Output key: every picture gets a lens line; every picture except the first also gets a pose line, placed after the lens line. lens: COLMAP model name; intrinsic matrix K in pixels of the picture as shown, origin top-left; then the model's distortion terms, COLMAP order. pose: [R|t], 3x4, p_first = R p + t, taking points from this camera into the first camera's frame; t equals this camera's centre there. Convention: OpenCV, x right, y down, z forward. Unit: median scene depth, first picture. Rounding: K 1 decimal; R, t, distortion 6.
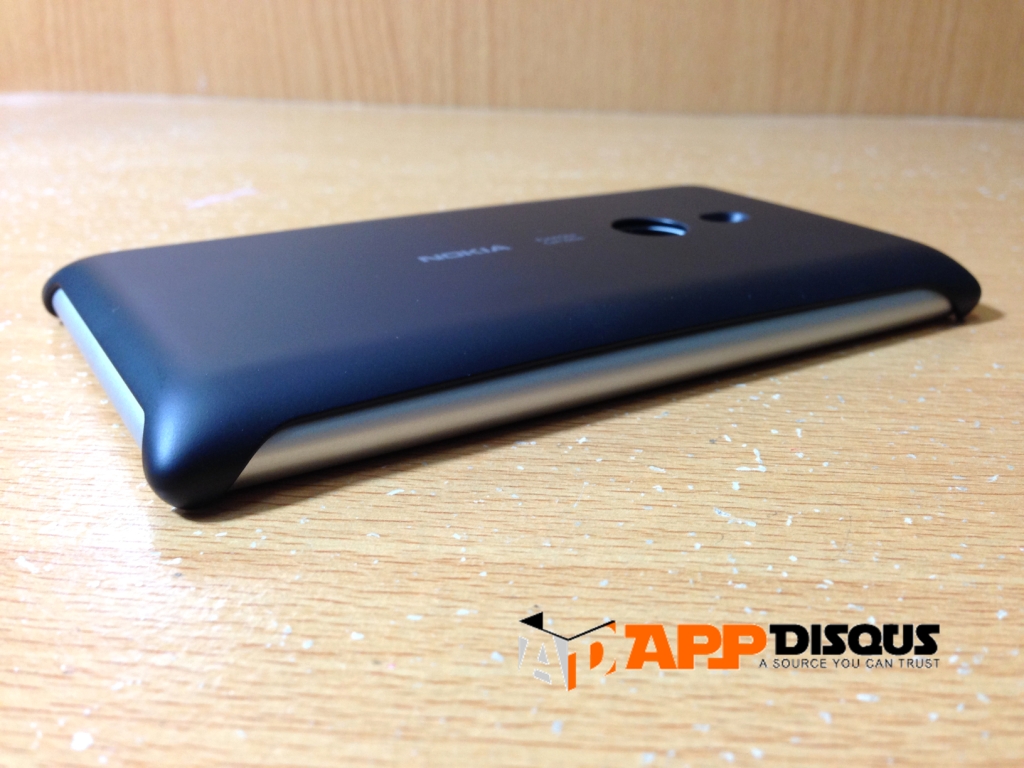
lens RADIAL K [[997.4, 0, 512.0], [0, 997.4, 384.0], [0, 0, 1]] dist [0.016313, -0.002776]
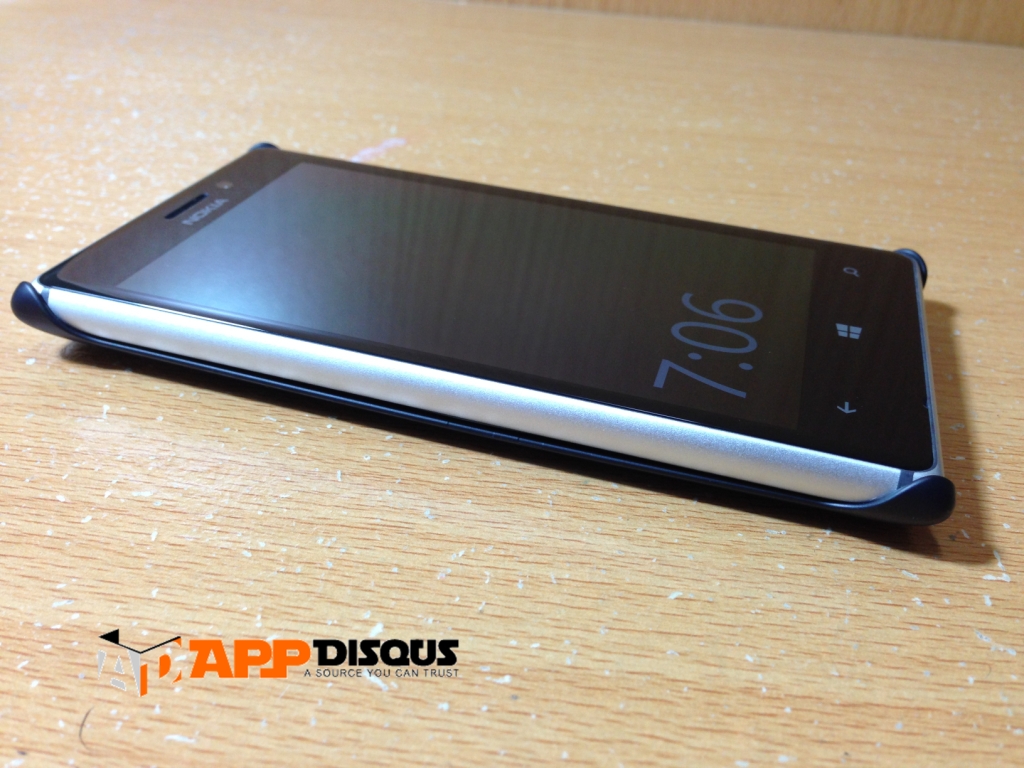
lens RADIAL K [[989.8, 0, 512.0], [0, 989.8, 384.0], [0, 0, 1]] dist [0.109180, -0.286091]
pose [[0.998707, 0.050188, -0.008067, -0.307876], [-0.048140, 0.984781, 0.166999, -0.299892], [0.016325, -0.166394, 0.985924, -0.028031]]
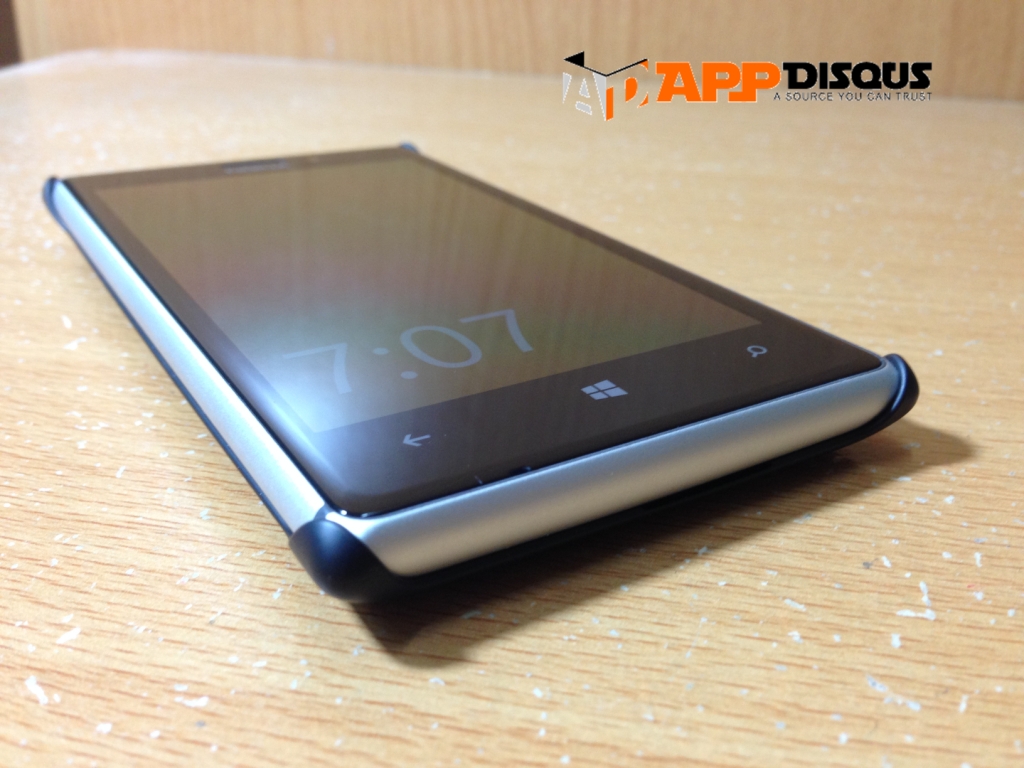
lens RADIAL K [[993.1, 0, 512.0], [0, 993.1, 384.0], [0, 0, 1]] dist [0.122301, -0.334833]
pose [[0.990539, 0.060796, -0.123033, 0.008607], [-0.054986, 0.997230, 0.050083, -0.132607], [0.125737, -0.042844, 0.991138, 0.191753]]
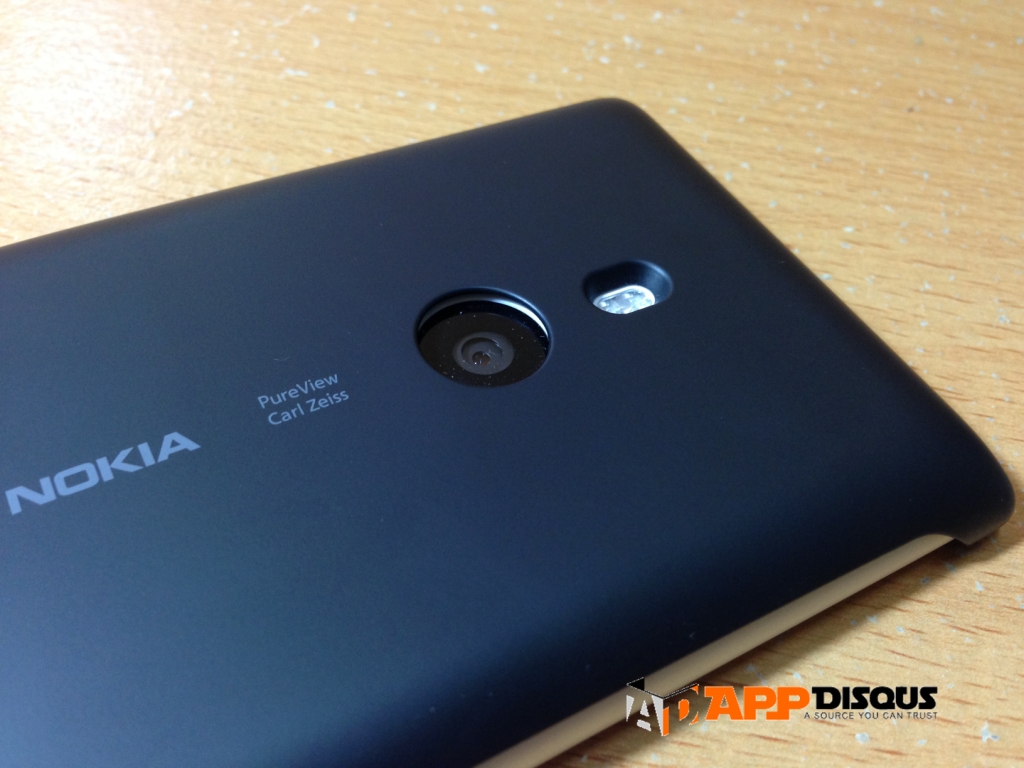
lens RADIAL K [[1007.1, 0, 512.0], [0, 1007.1, 384.0], [0, 0, 1]] dist [0.111404, -0.331580]
pose [[0.996229, 0.079348, 0.035102, 0.220782], [-0.086666, 0.890654, 0.446347, -0.640576], [0.004153, -0.447705, 0.894171, 0.766855]]
